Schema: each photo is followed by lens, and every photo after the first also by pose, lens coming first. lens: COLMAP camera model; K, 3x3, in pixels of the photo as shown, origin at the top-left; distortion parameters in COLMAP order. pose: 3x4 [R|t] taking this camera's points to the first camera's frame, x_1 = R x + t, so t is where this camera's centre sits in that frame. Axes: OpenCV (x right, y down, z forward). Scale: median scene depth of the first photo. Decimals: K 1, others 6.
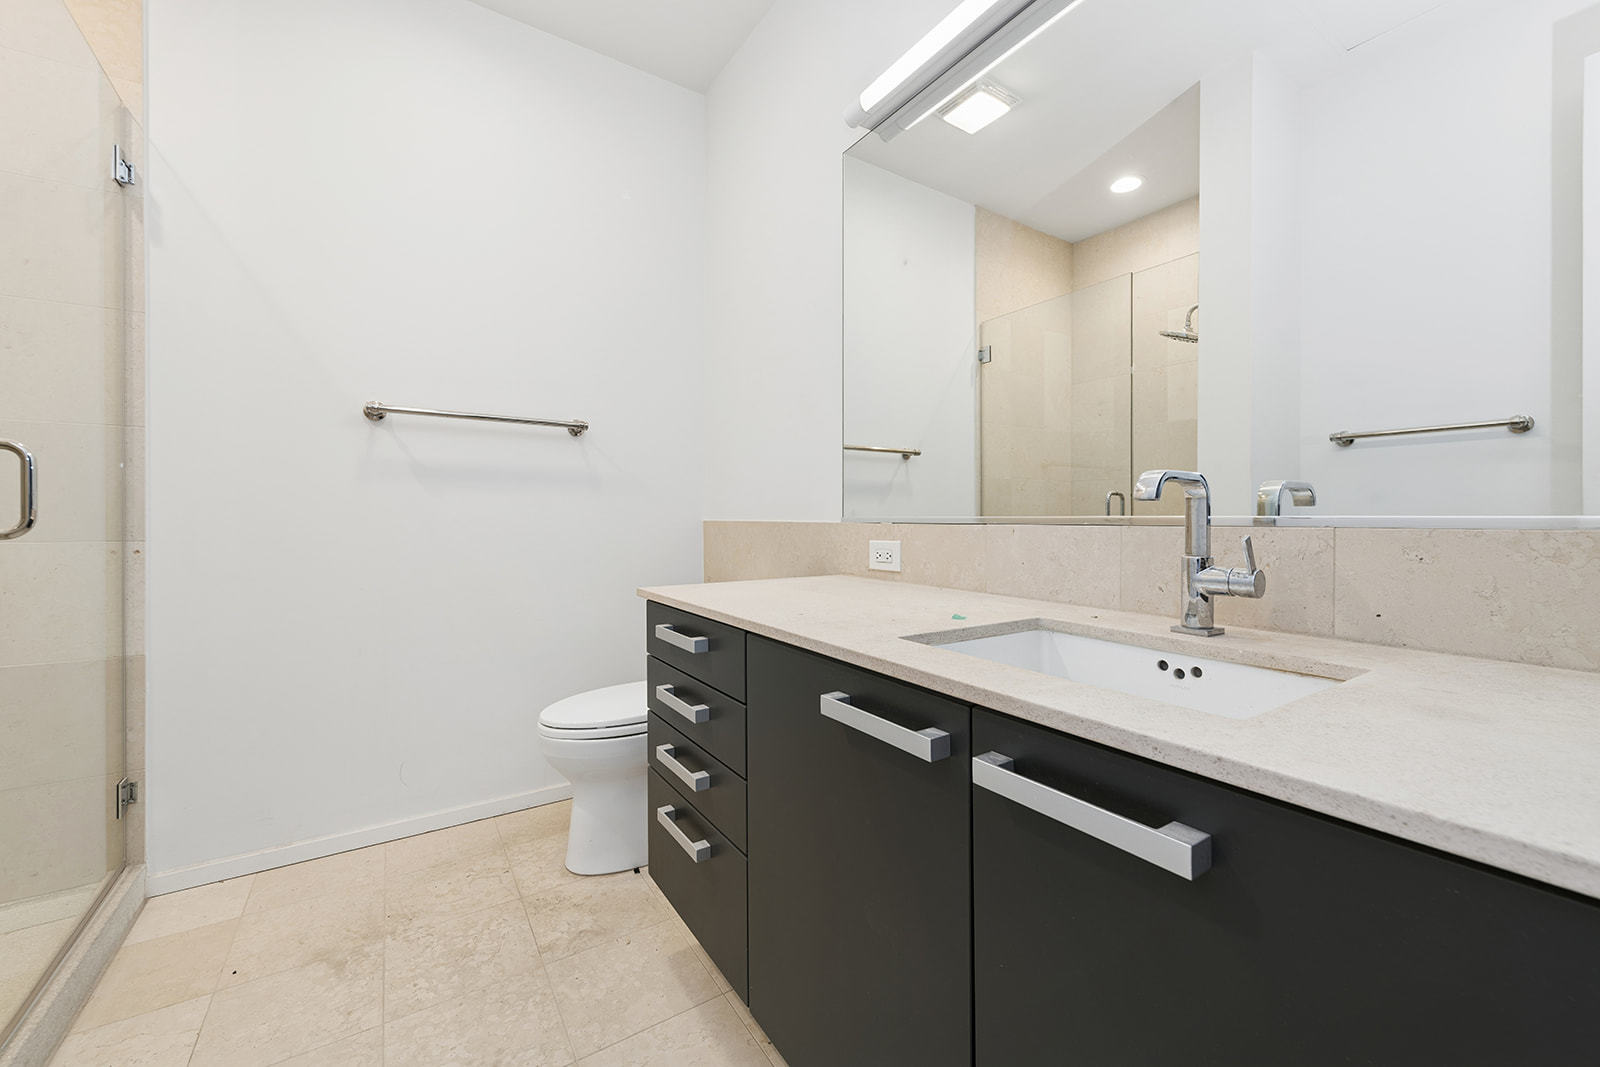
lens RADIAL K [[640.7, 0, 797.7], [0, 640.7, 512.2], [0, 0, 1]] dist [0.021980, -0.005475]
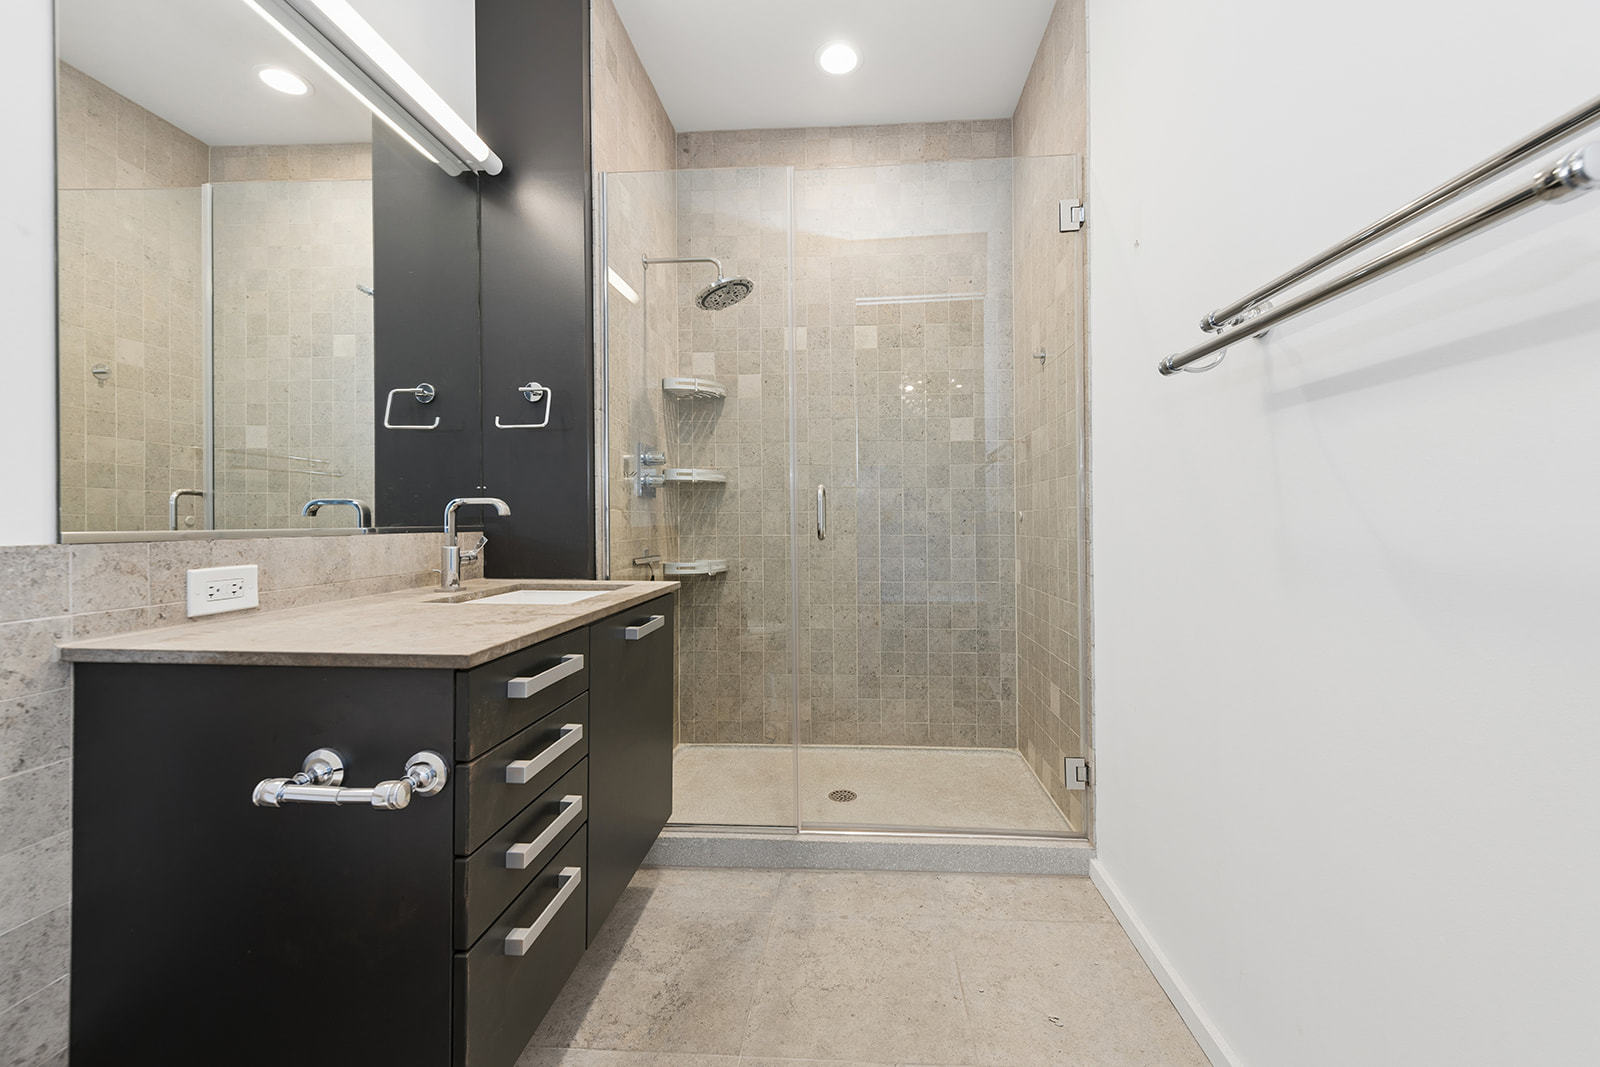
lens RADIAL K [[652.3, 0, 810.4], [0, 652.3, 517.0], [0, 0, 1]] dist [0.020677, -0.005627]
pose [[-0.798595, 0.010477, 0.601778, -0.764967], [0.006482, 0.999940, -0.008806, 0.000788], [-0.601834, -0.003132, -0.798615, 1.161059]]
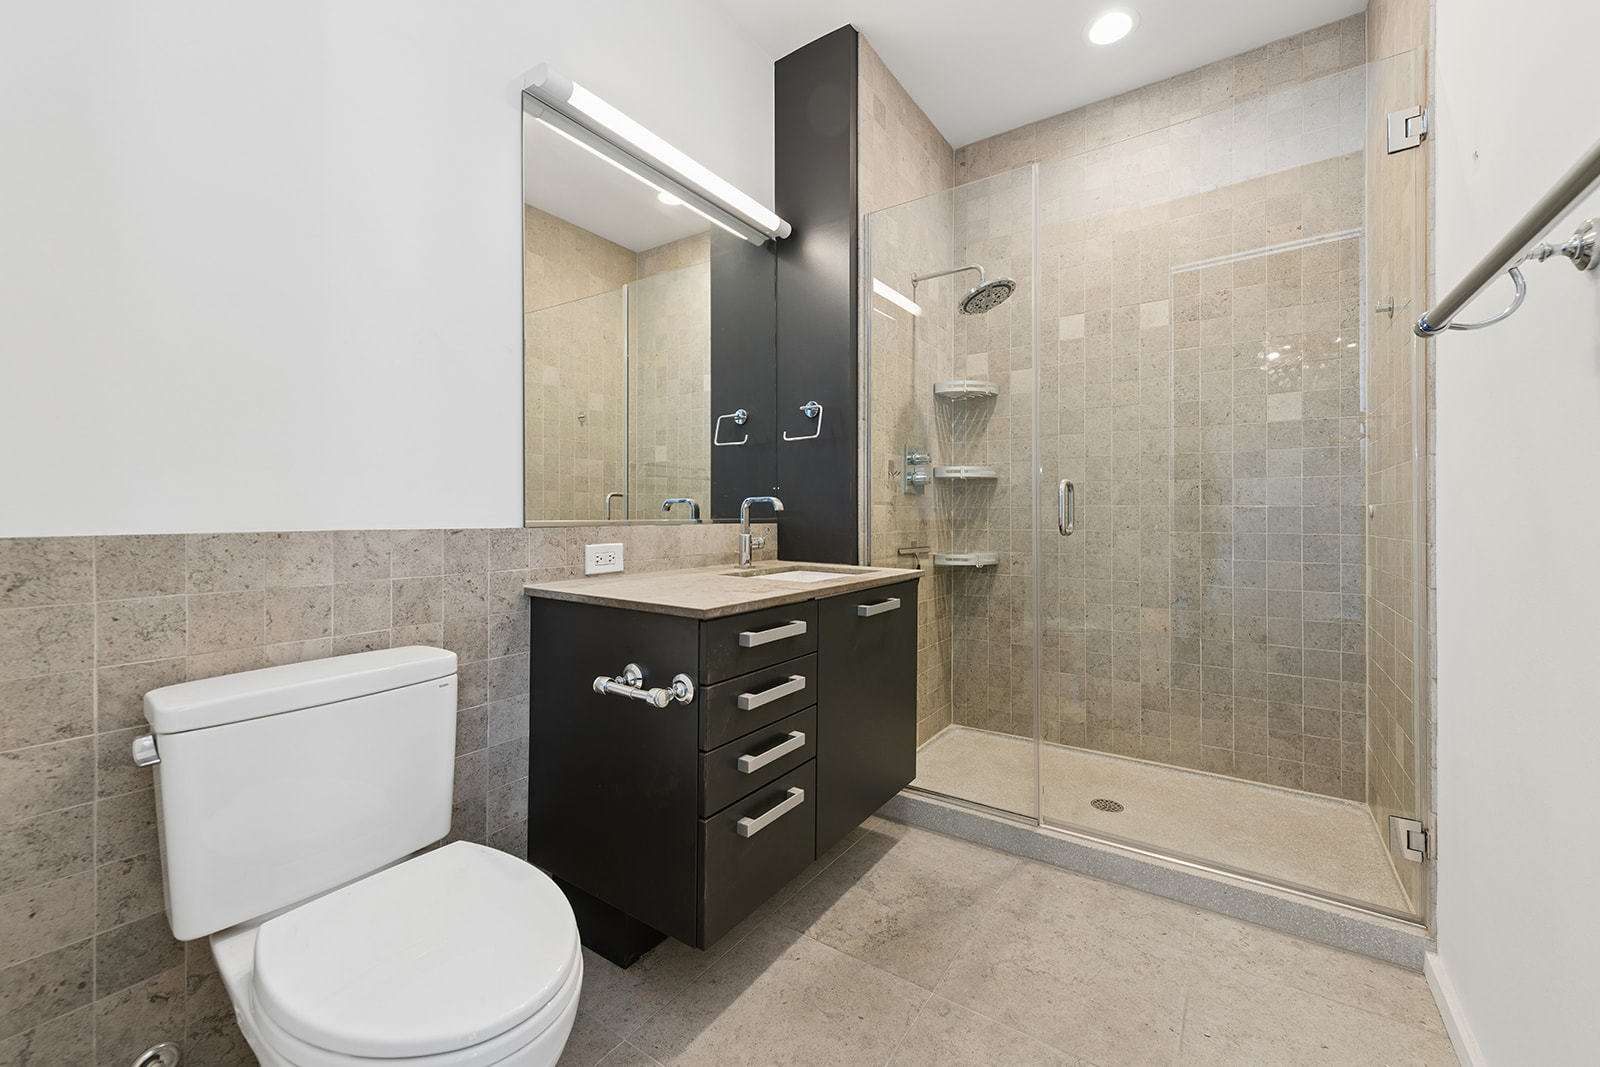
lens RADIAL K [[640.7, 0, 797.7], [0, 640.7, 512.2], [0, 0, 1]] dist [0.021980, -0.005475]
pose [[-0.382070, 0.007270, 0.924105, -0.941916], [0.000001, 0.999969, -0.007866, -0.000342], [-0.924134, -0.003005, -0.382058, 1.087451]]
